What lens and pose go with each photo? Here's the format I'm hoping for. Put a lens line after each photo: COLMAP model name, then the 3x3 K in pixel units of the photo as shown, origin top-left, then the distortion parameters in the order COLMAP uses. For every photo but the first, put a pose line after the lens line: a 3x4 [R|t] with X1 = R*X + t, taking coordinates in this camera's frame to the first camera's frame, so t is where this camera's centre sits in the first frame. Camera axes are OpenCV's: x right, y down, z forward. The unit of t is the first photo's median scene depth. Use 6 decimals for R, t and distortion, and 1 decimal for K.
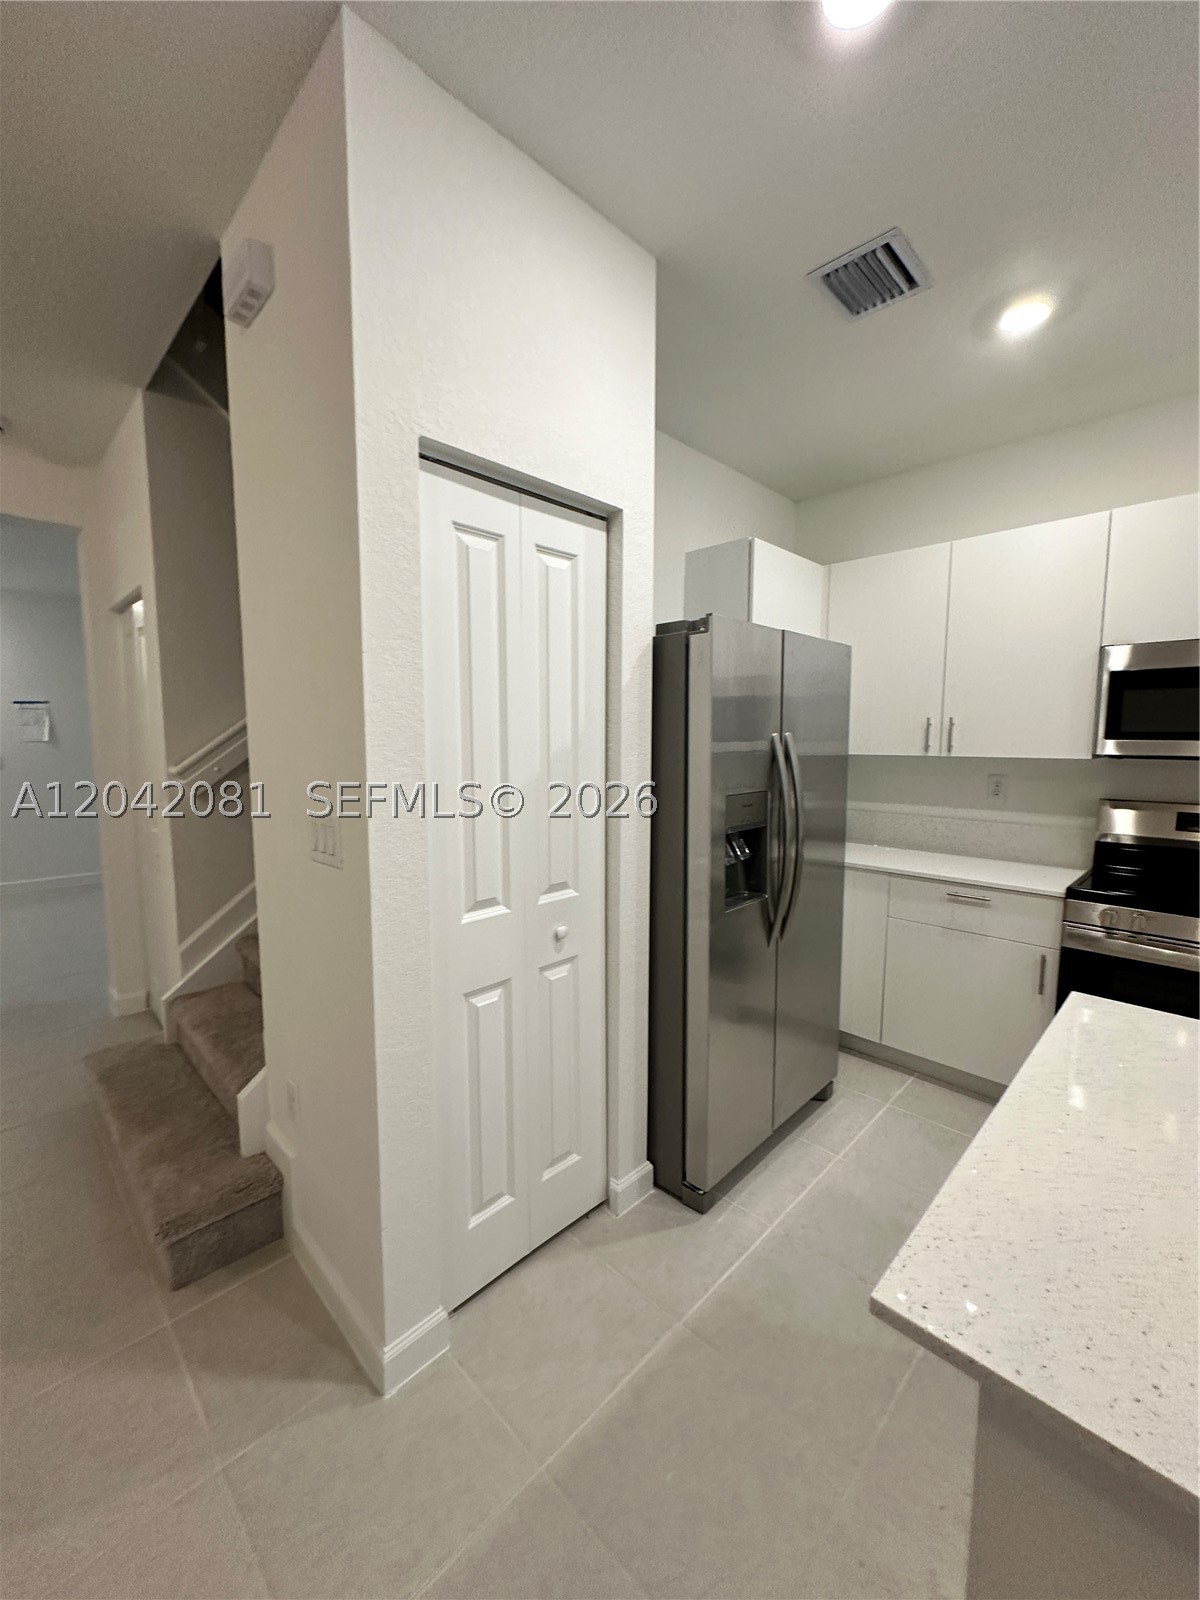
lens RADIAL K [[639.9, 0, 602.8], [0, 639.9, 801.2], [0, 0, 1]] dist [-0.000990, -0.000254]
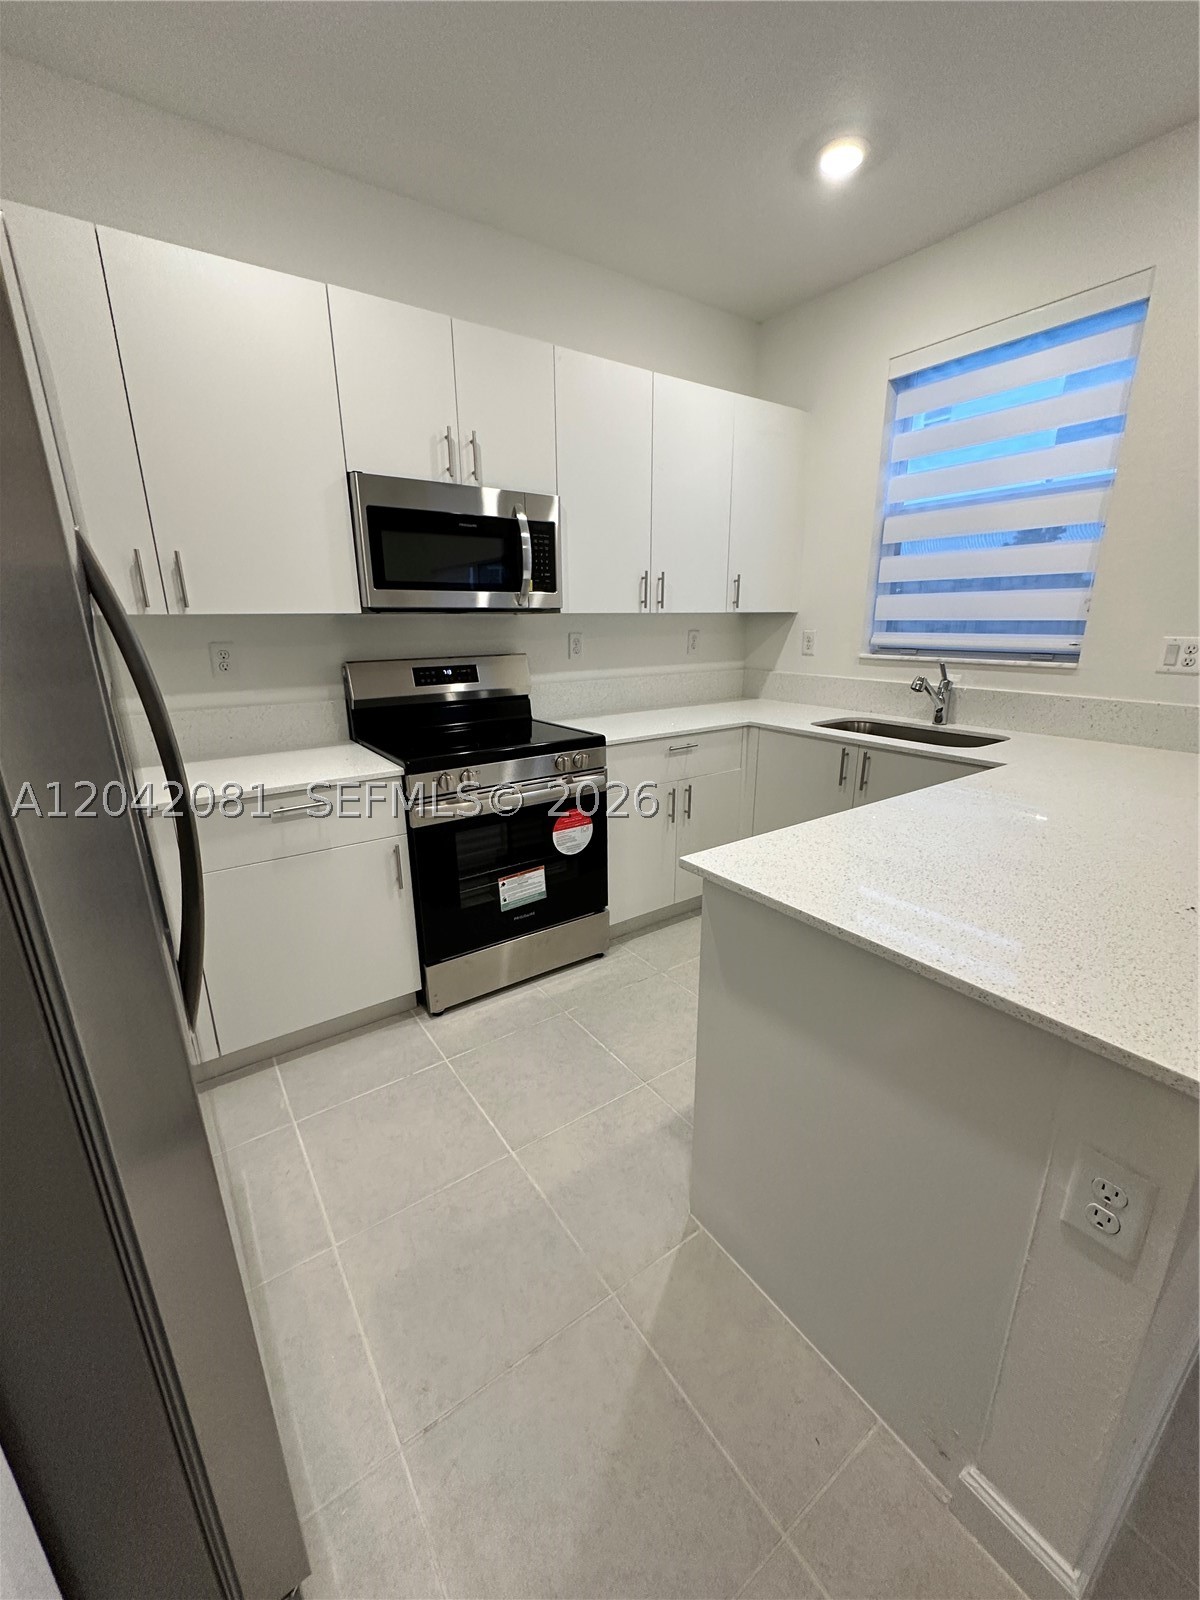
lens RADIAL K [[634.1, 0, 600.0], [0, 634.1, 800.0], [0, 0, 1]] dist [0.002971, 0.000148]
pose [[0.172756, -0.281591, 0.943855, -0.083323], [0.107217, 0.957945, 0.266171, -0.025174], [-0.979112, 0.055215, 0.195682, 0.713823]]
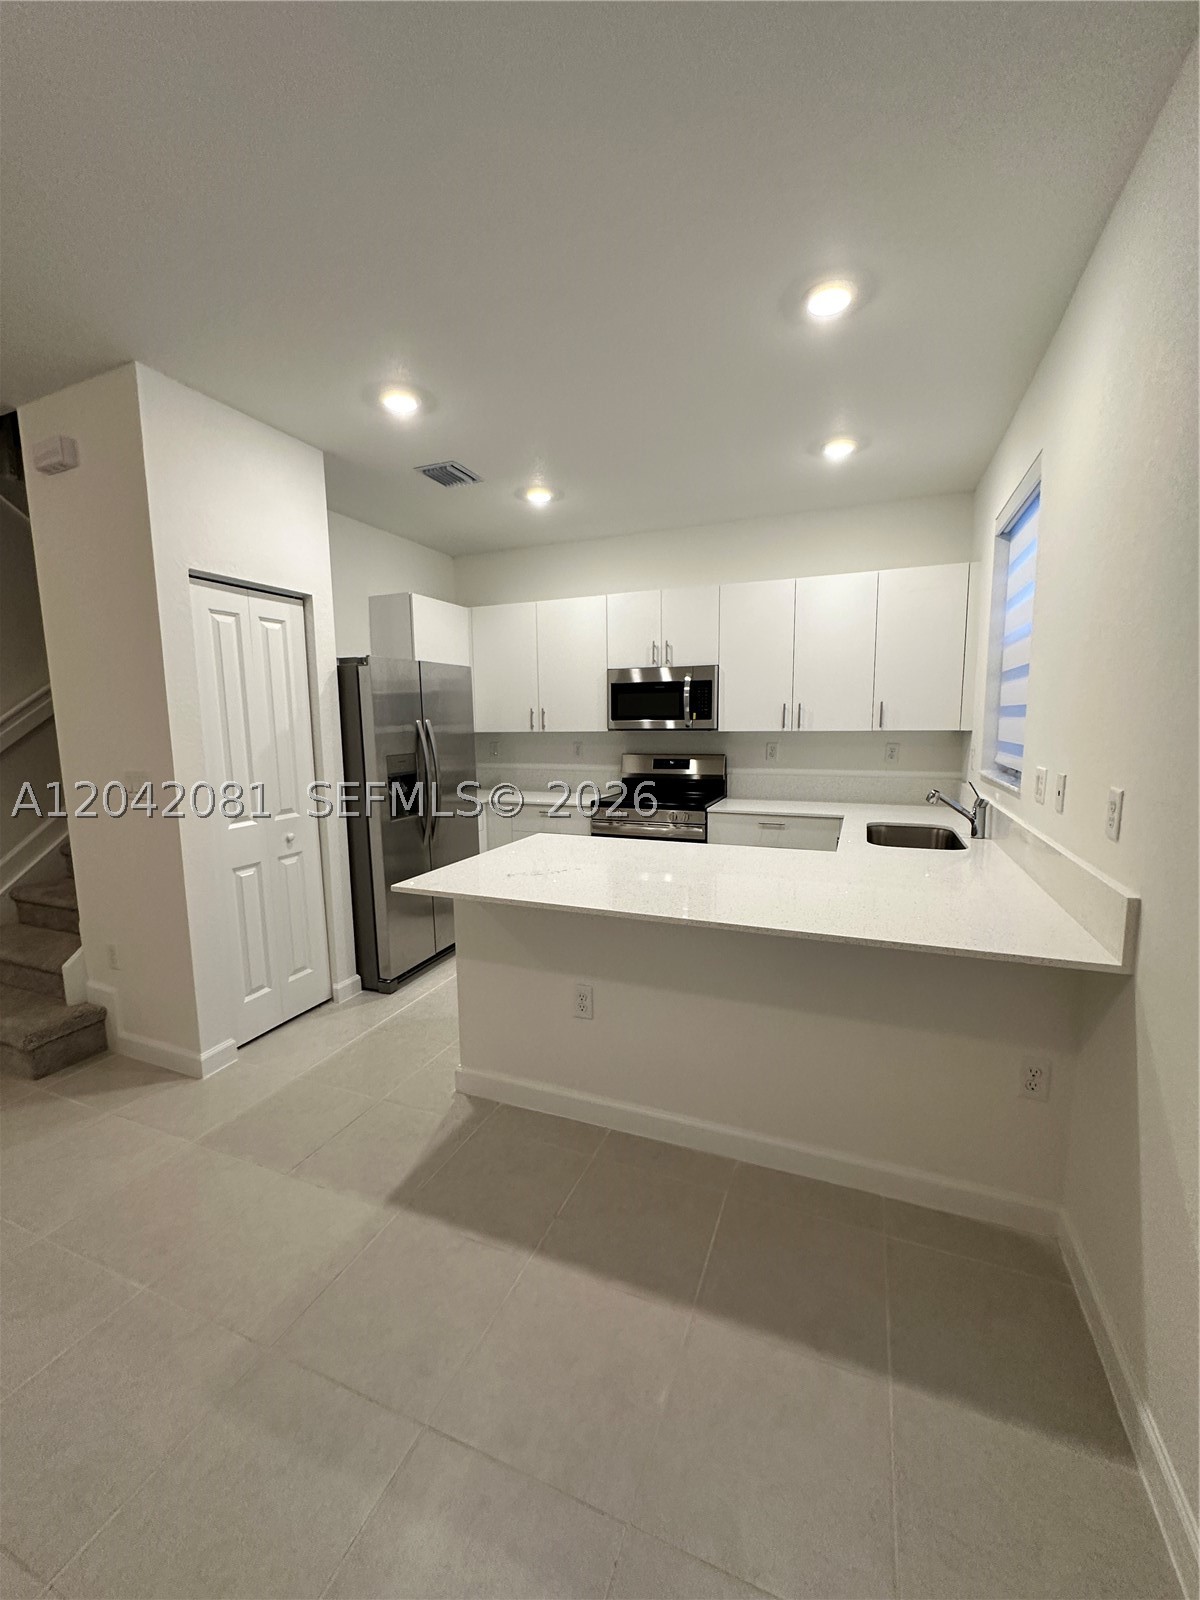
lens RADIAL K [[642.0, 0, 600.0], [0, 642.0, 800.0], [0, 0, 1]] dist [-0.002150, 0.000130]
pose [[0.923697, -0.063554, 0.377815, 0.057829], [0.054659, 0.997918, 0.034232, 0.087682], [-0.379204, -0.010969, 0.925248, -0.904117]]
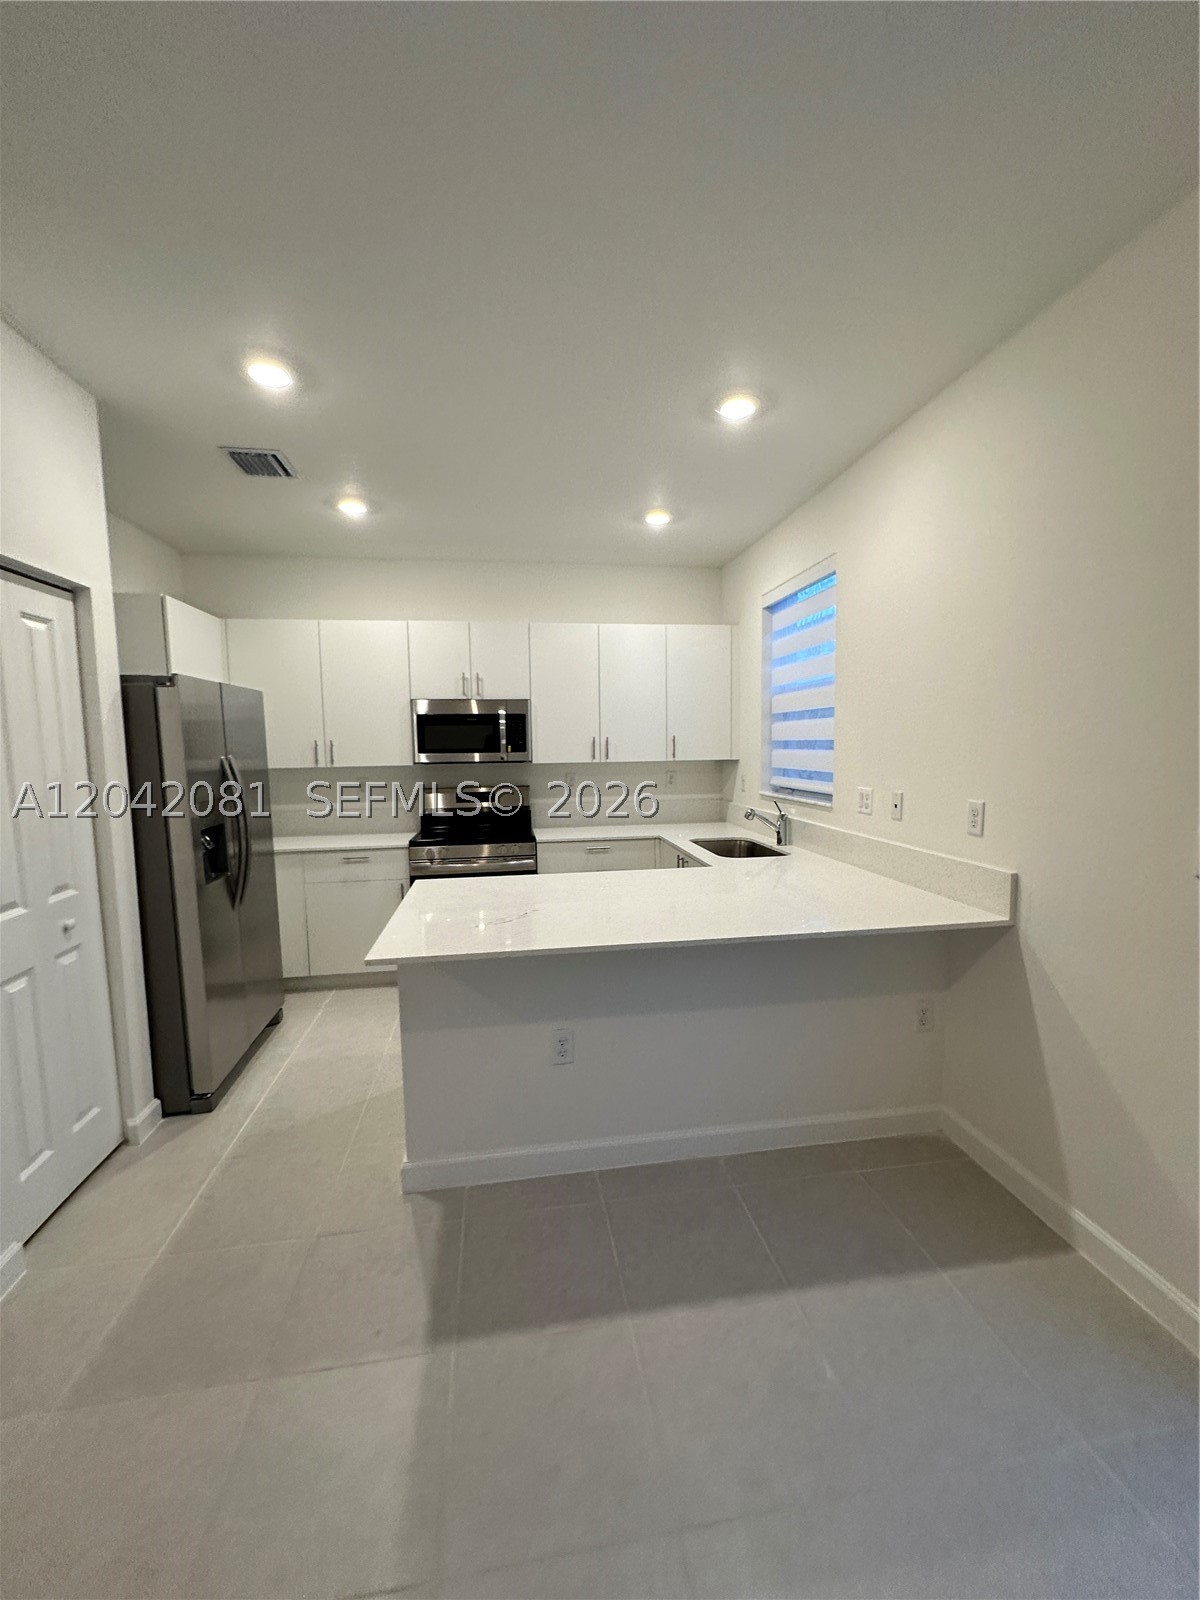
lens RADIAL K [[639.9, 0, 602.8], [0, 639.9, 801.2], [0, 0, 1]] dist [-0.000990, -0.000254]
pose [[0.592783, -0.086168, 0.800740, -0.405829], [0.097828, 0.994601, 0.034608, 0.026350], [-0.799399, 0.057820, 0.598012, -0.545197]]
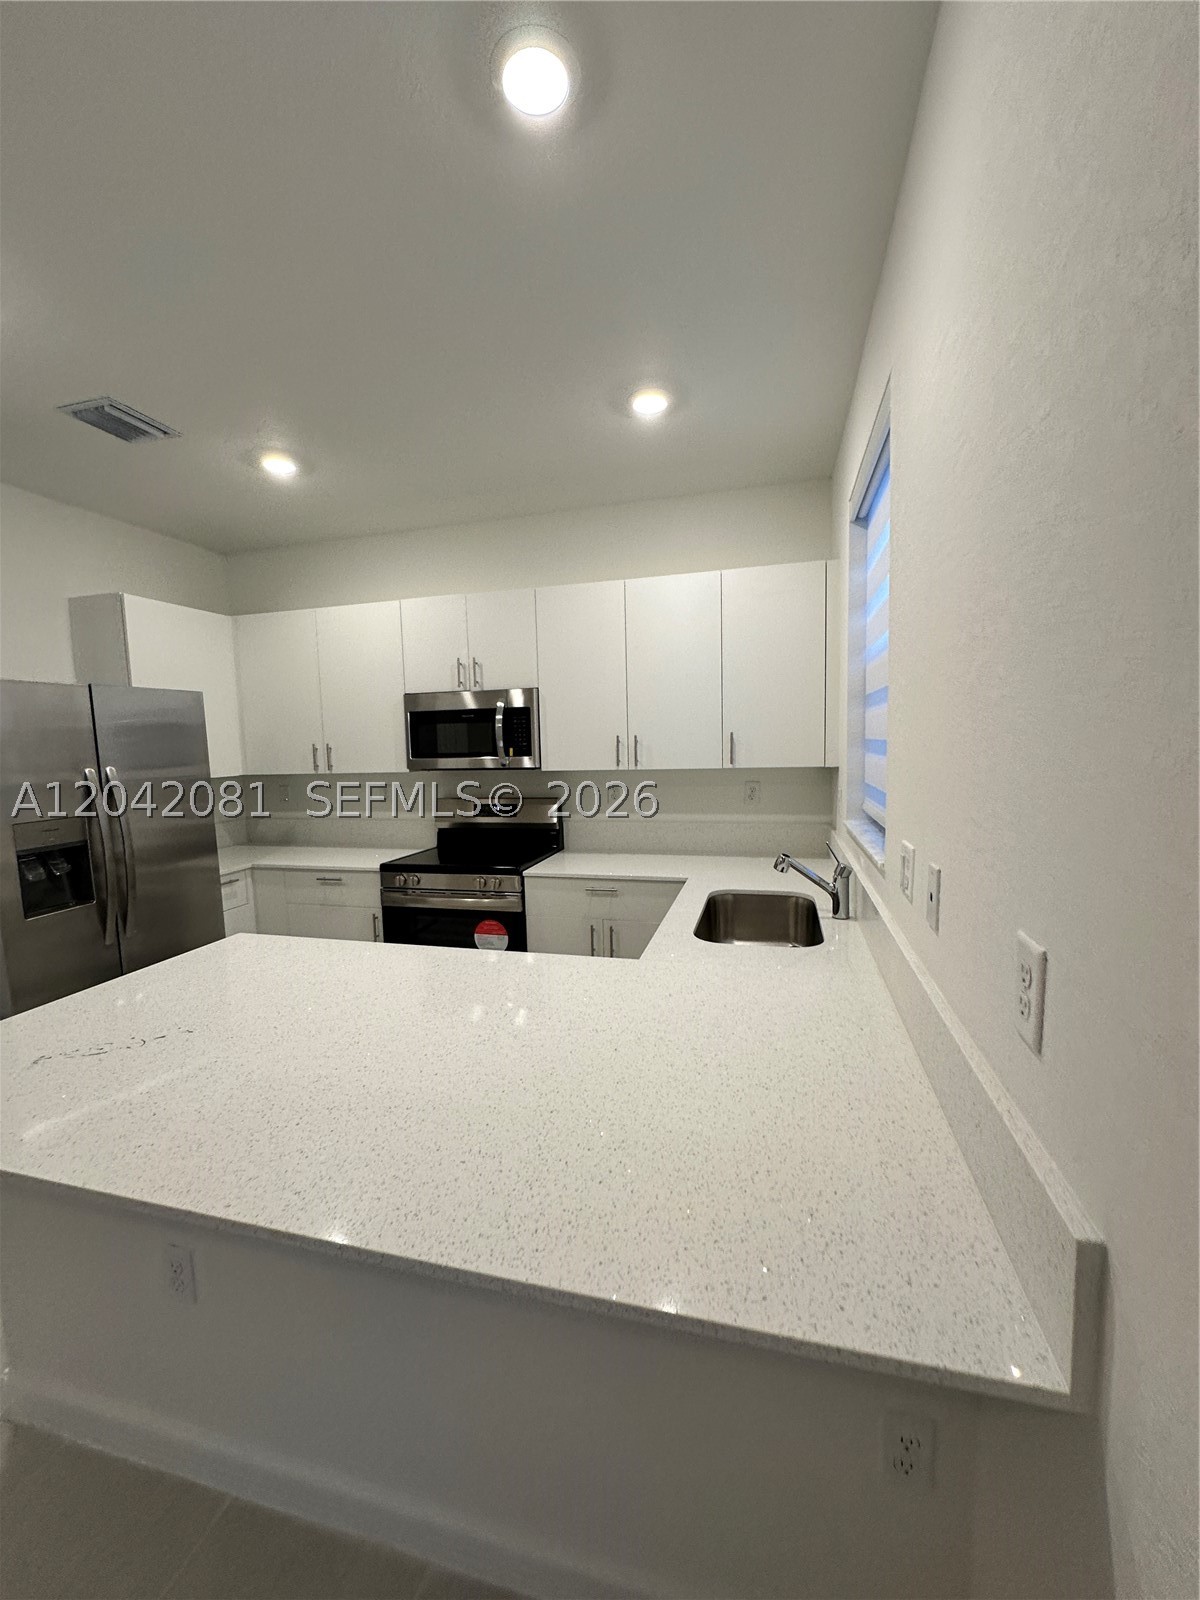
lens RADIAL K [[642.0, 0, 600.0], [0, 642.0, 800.0], [0, 0, 1]] dist [-0.002150, 0.000130]
pose [[0.868593, -0.073638, 0.490024, 0.572838], [0.079824, 0.996774, 0.008298, 0.026074], [-0.489055, 0.031908, 0.871669, -0.606392]]
